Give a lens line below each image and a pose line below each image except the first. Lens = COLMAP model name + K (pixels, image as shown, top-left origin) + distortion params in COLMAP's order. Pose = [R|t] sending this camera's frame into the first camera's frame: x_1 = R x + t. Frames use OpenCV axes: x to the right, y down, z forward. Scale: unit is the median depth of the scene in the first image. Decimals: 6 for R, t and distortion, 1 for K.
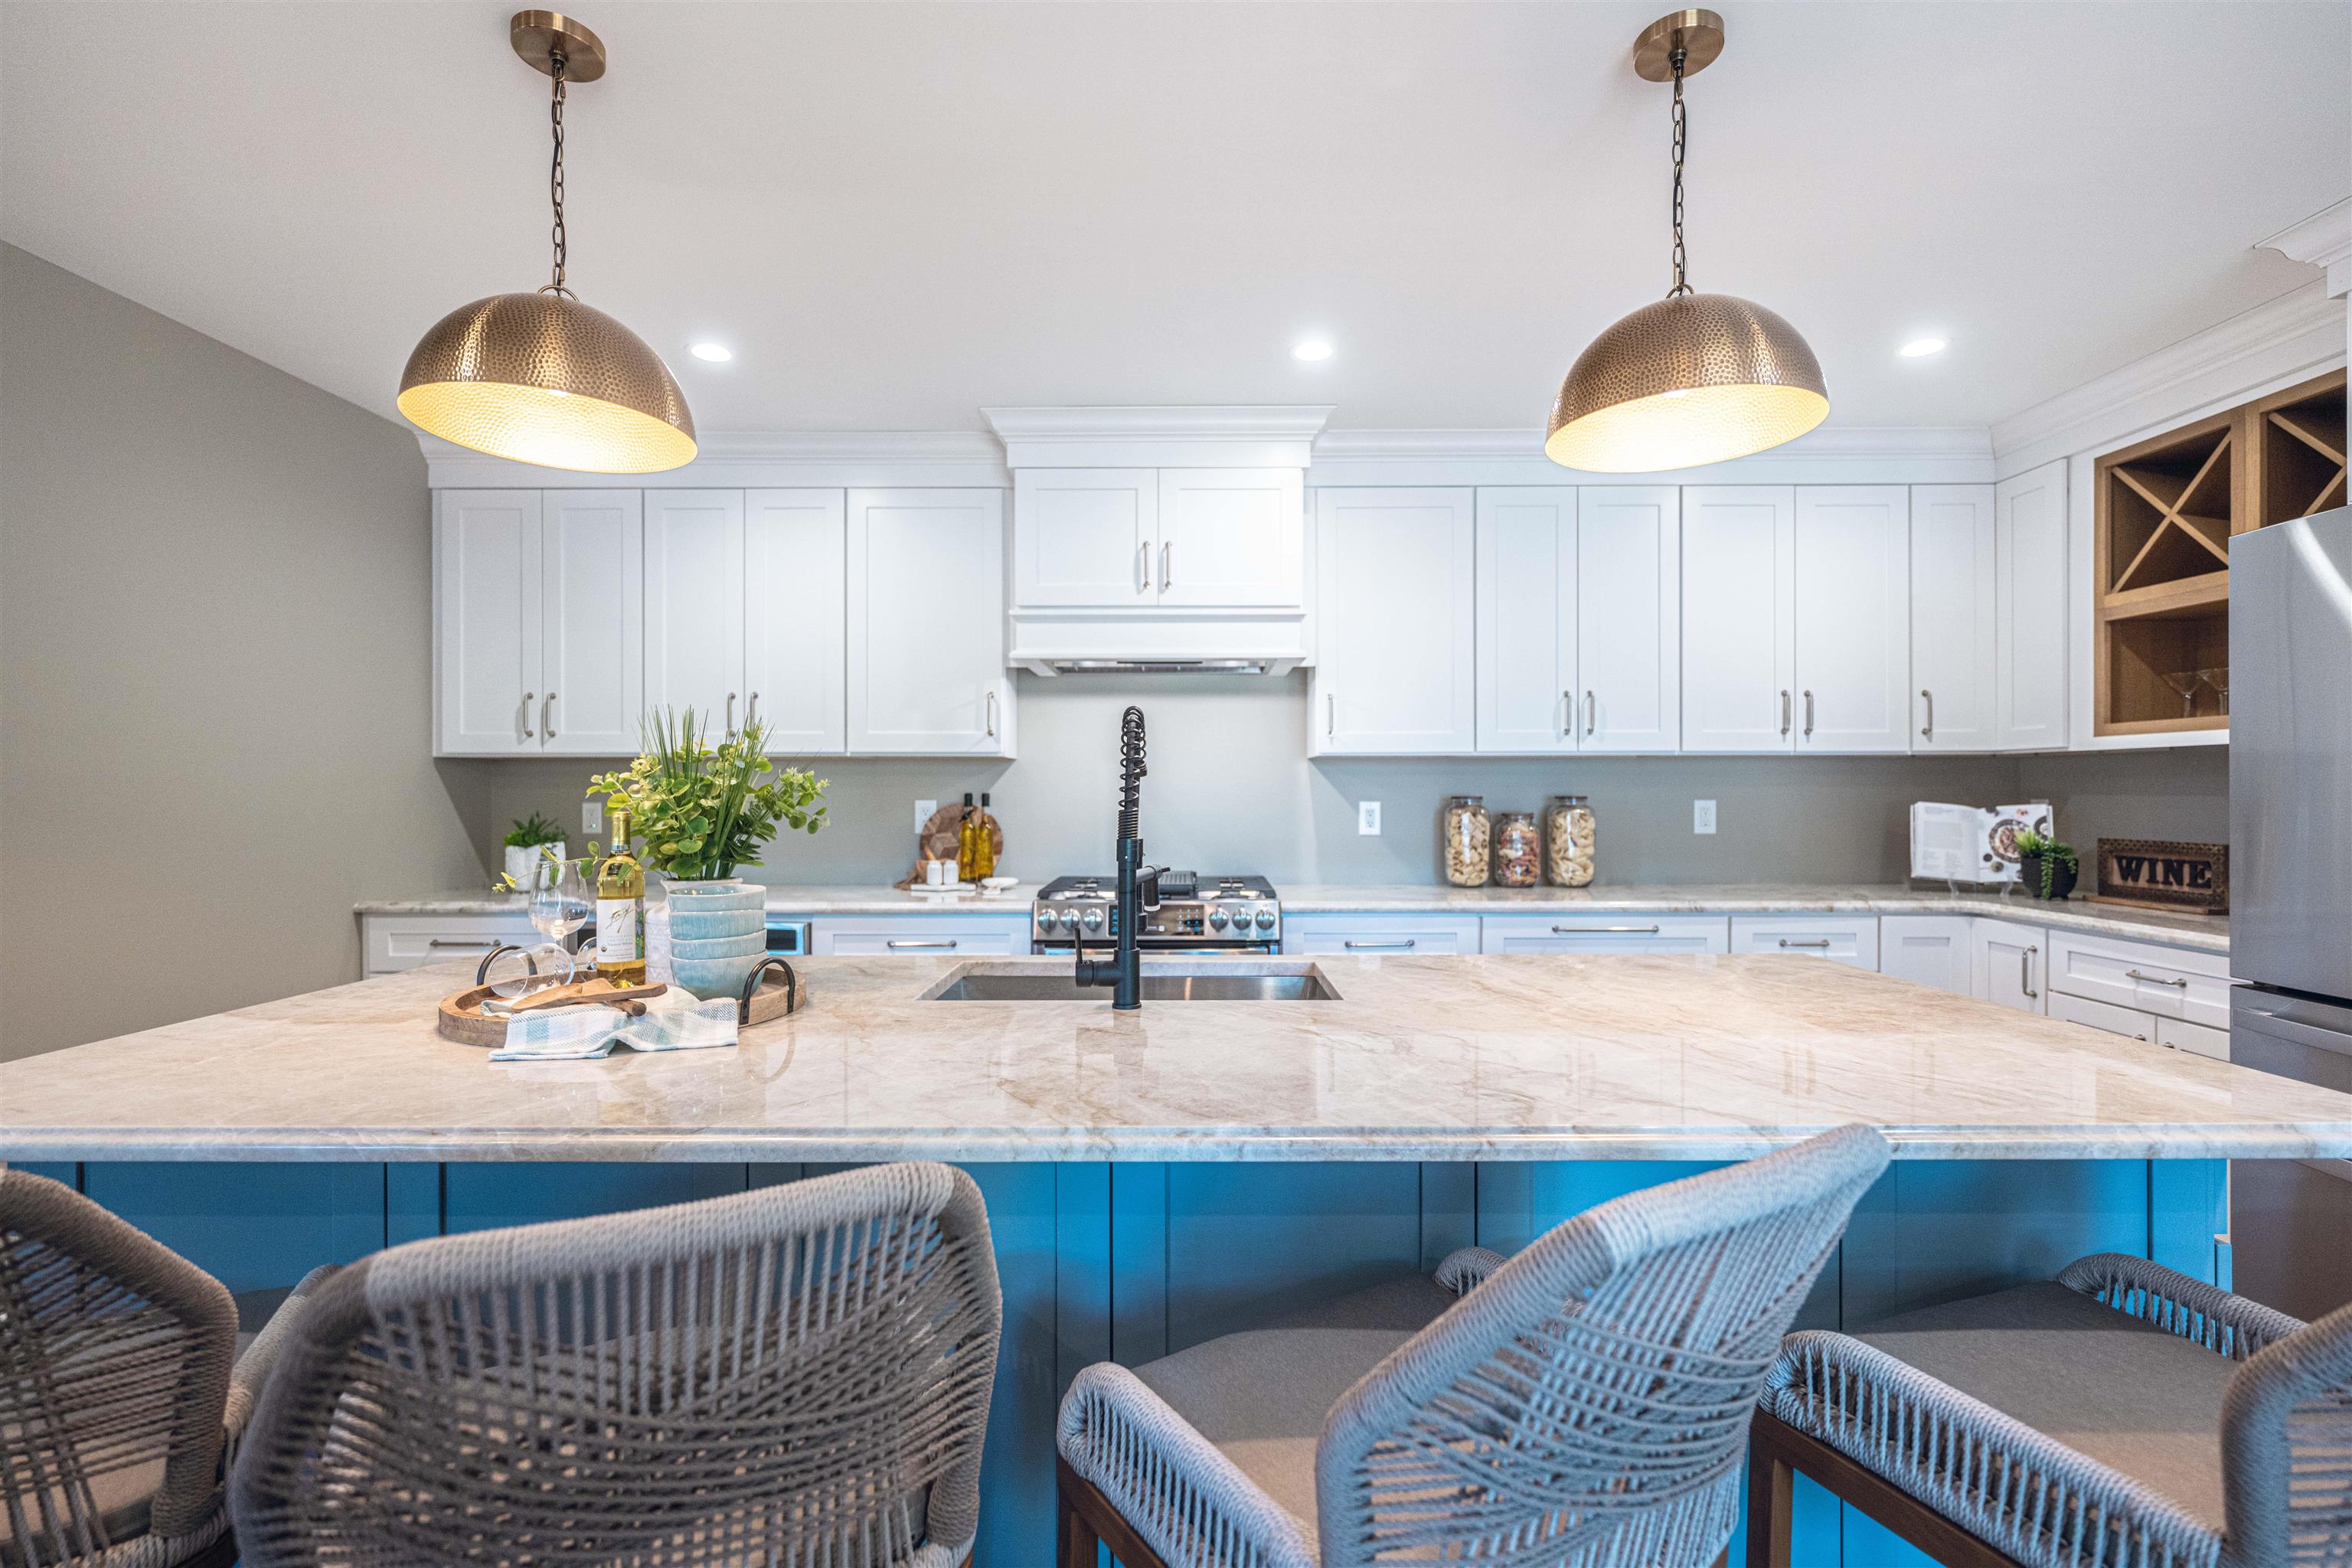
lens RADIAL K [[1076.4, 0, 1183.2], [0, 1076.4, 786.9], [0, 0, 1]] dist [0.001894, 0.000334]
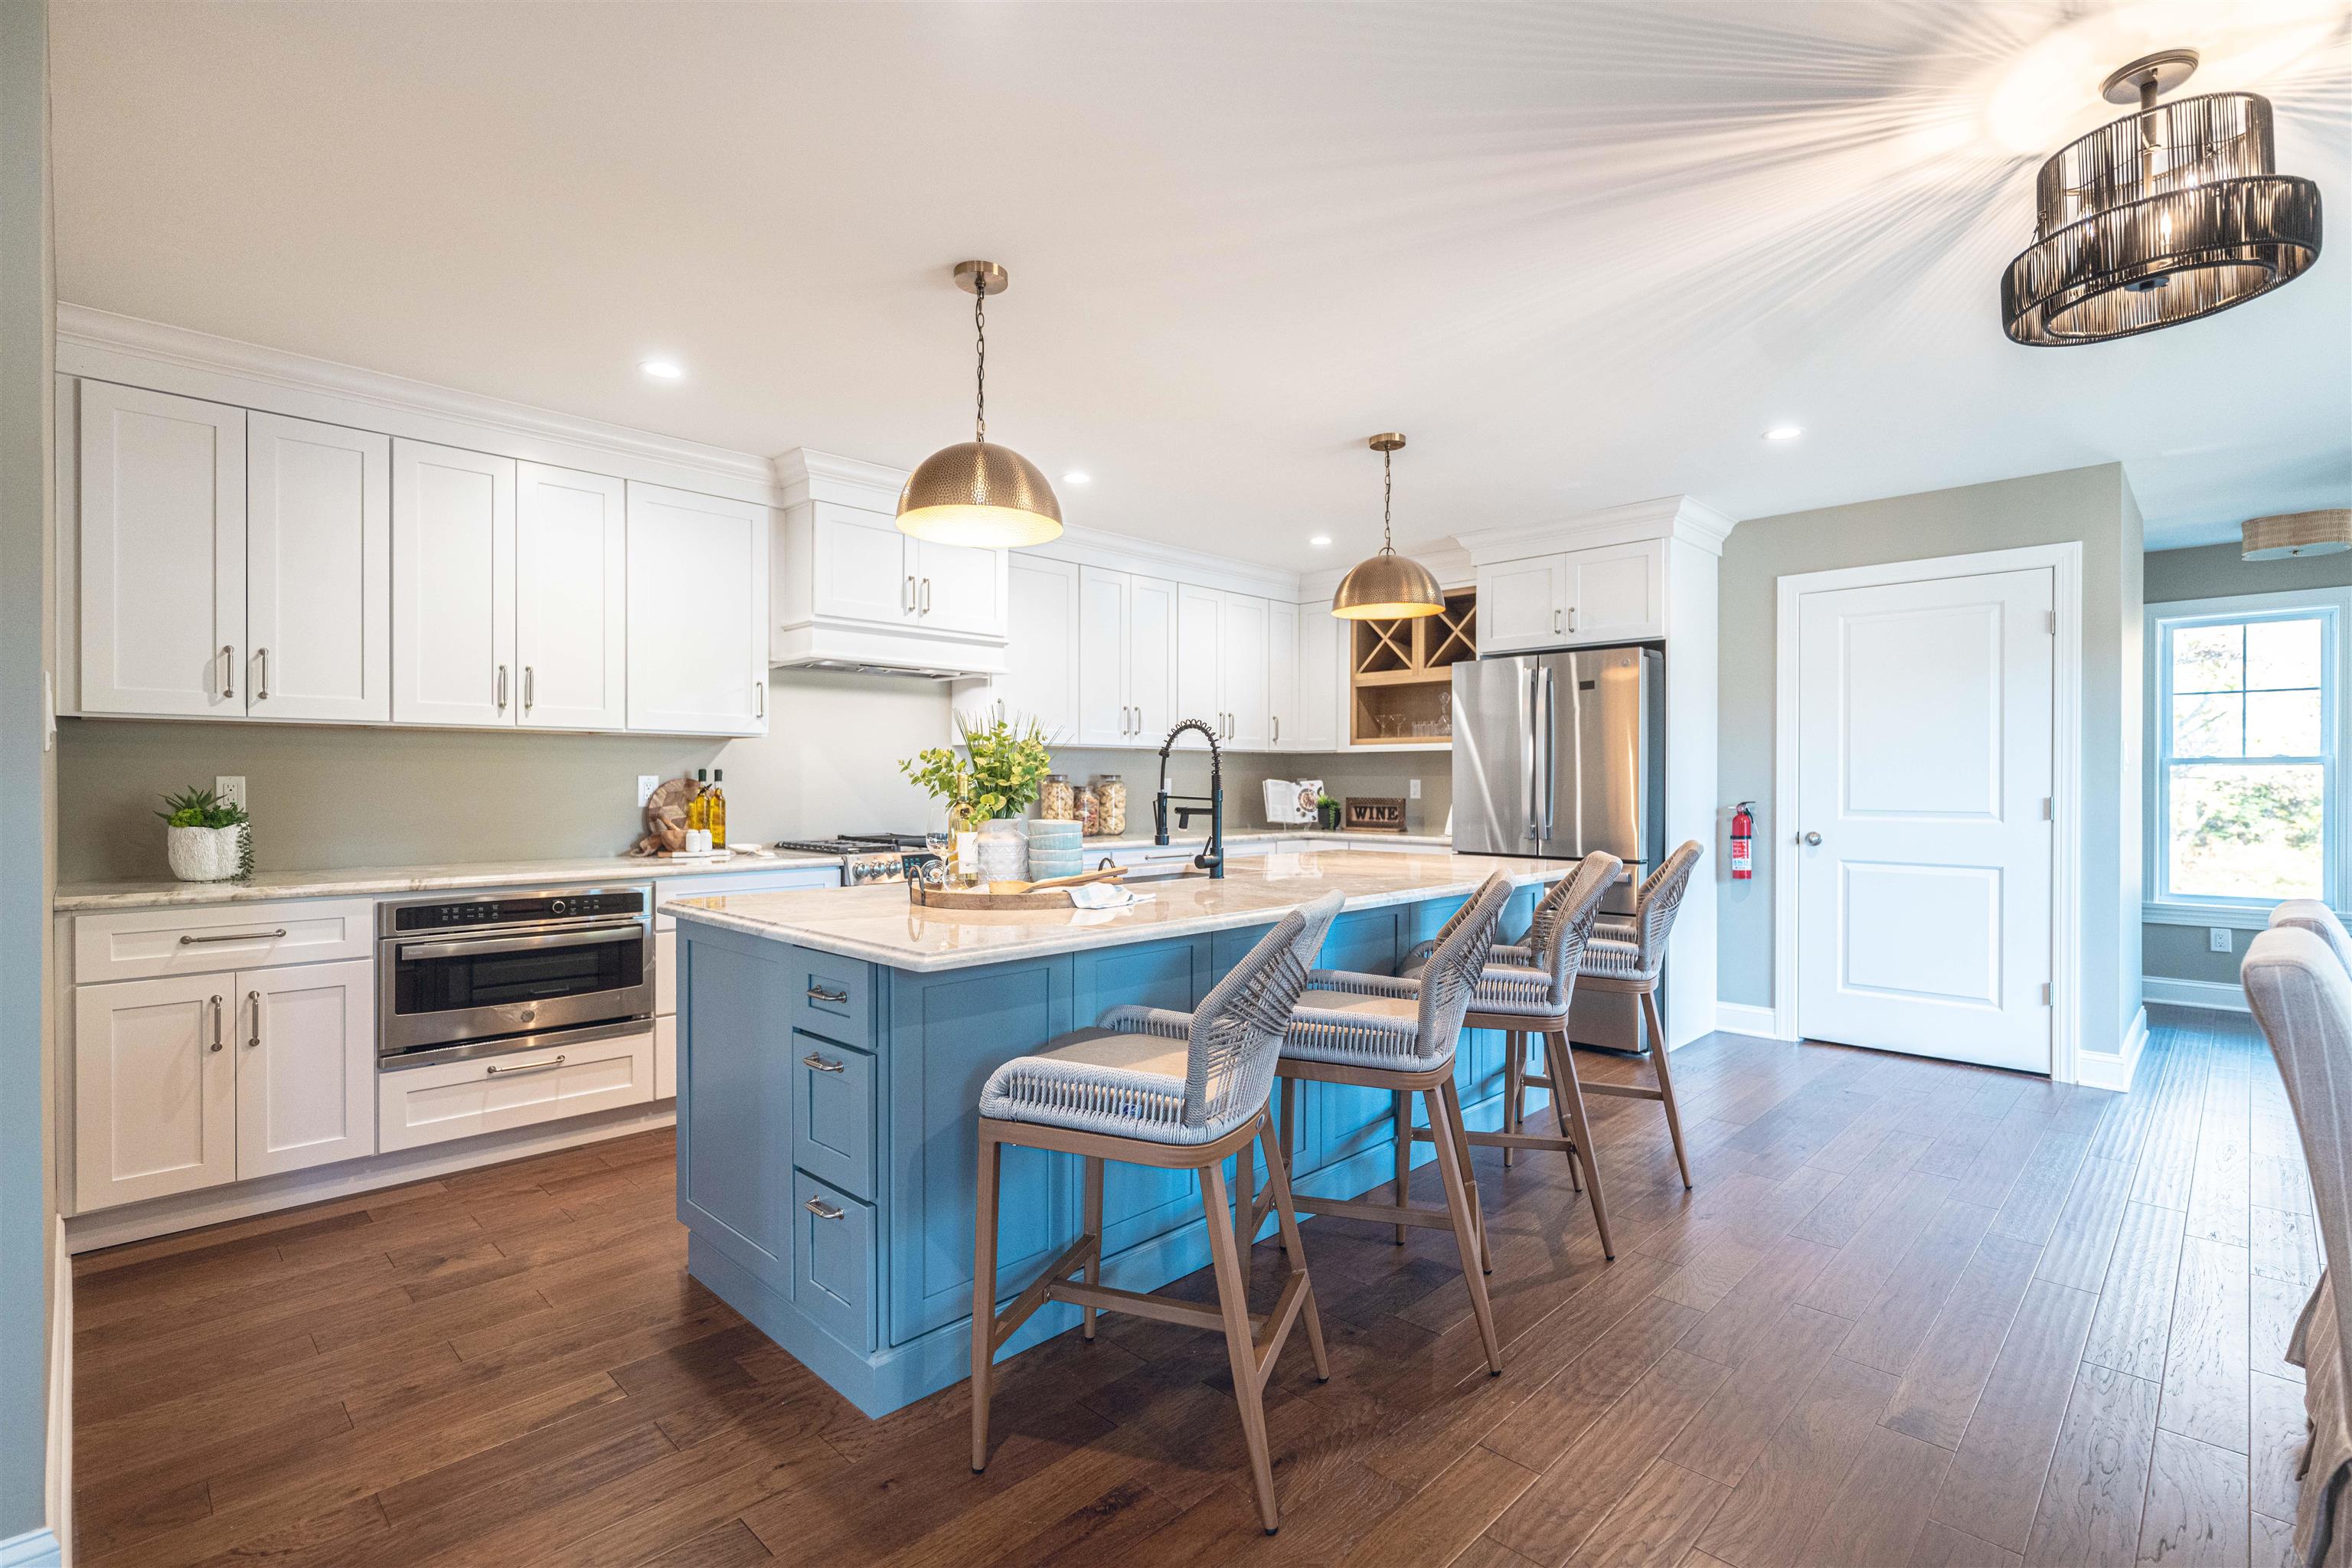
lens RADIAL K [[1076.4, 0, 1183.2], [0, 1076.4, 786.9], [0, 0, 1]] dist [0.001894, 0.000334]
pose [[0.696769, -0.001965, 0.717293, -0.704859], [-0.005014, 0.999958, 0.007610, 0.014269], [-0.717278, -0.008899, 0.696730, -0.135372]]
